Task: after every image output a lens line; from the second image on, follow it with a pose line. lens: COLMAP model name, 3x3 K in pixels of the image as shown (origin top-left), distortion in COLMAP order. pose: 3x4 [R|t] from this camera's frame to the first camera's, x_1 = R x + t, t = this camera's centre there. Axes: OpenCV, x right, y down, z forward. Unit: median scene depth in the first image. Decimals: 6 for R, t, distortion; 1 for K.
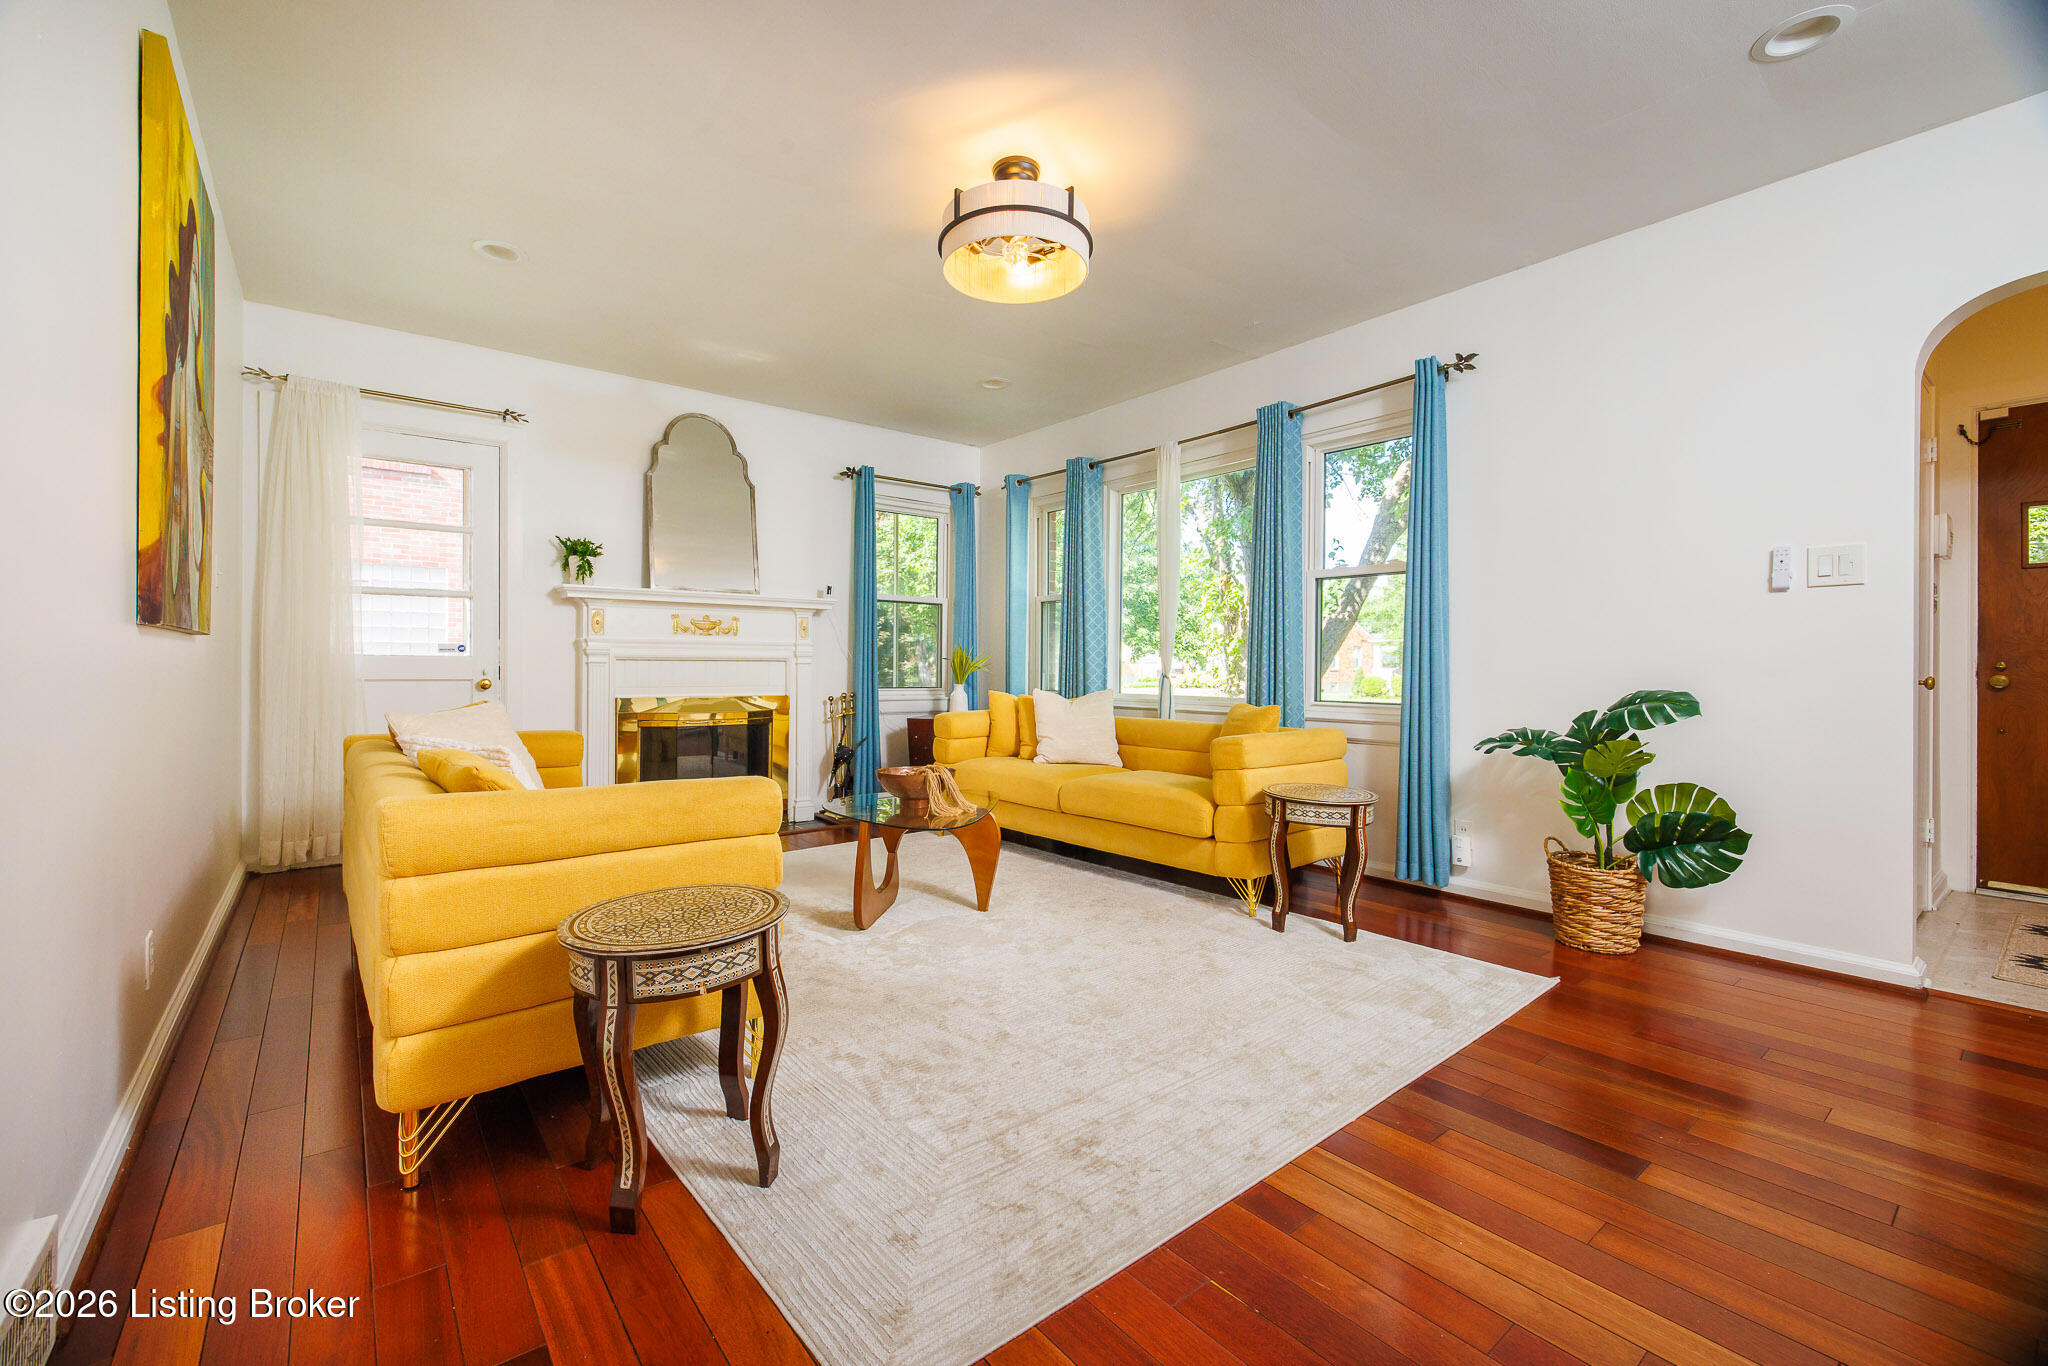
lens RADIAL K [[863.7, 0, 991.9], [0, 863.7, 662.8], [0, 0, 1]] dist [-0.000444, 0.000318]
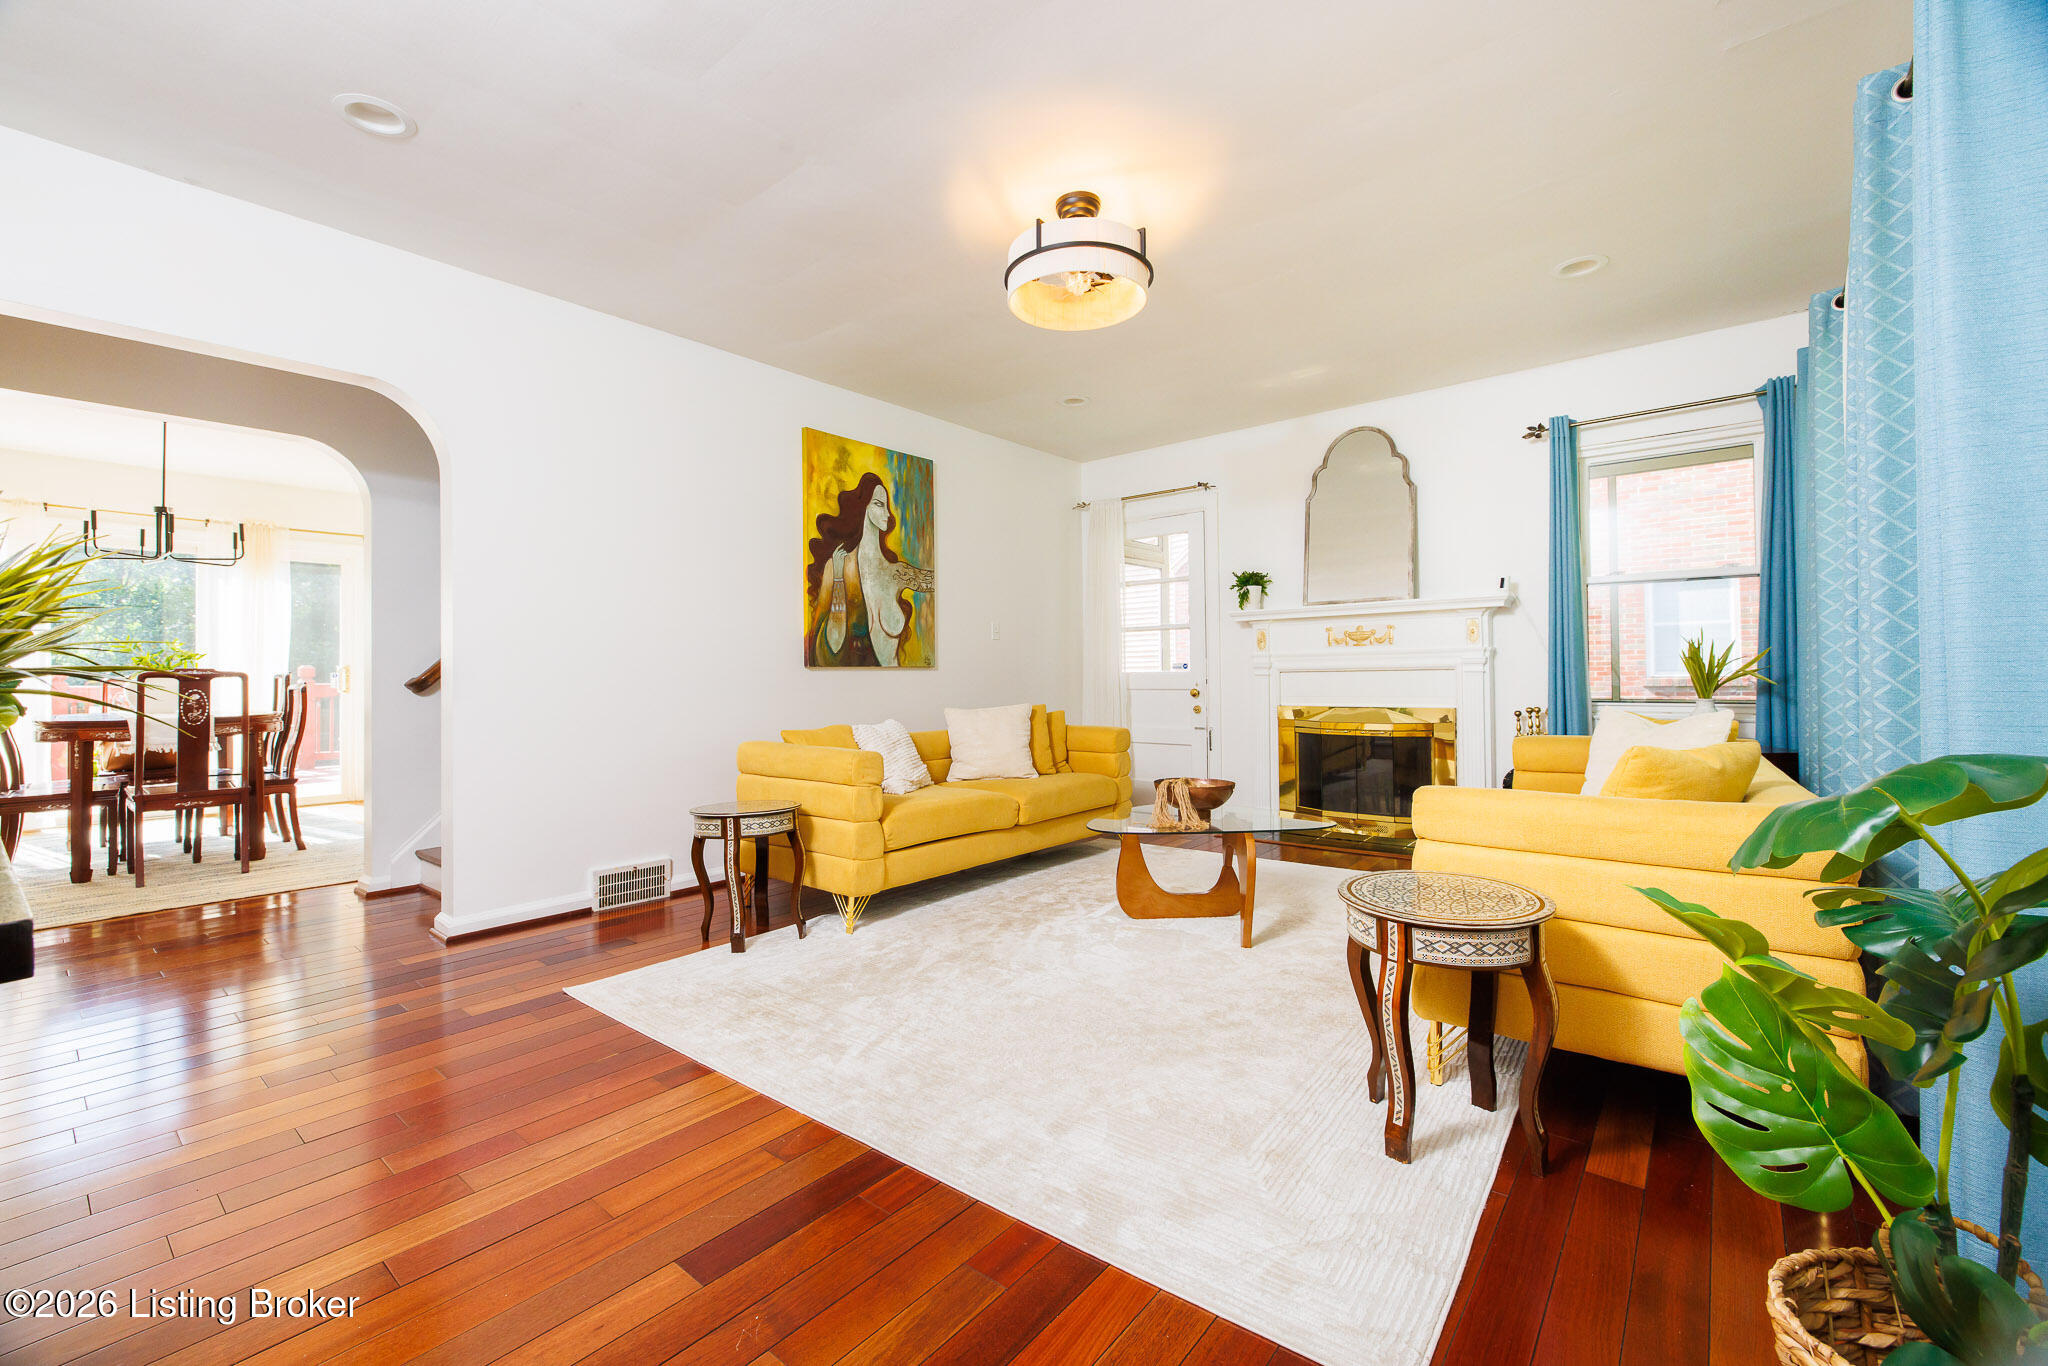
lens RADIAL K [[854.8, 0, 997.5], [0, 854.8, 668.2], [0, 0, 1]] dist [0.000335, 0.000590]
pose [[0.198034, -0.018058, -0.980029, 0.608836], [0.019159, 0.999711, -0.014549, 0.000663], [0.980008, -0.015896, 0.198323, 0.418056]]
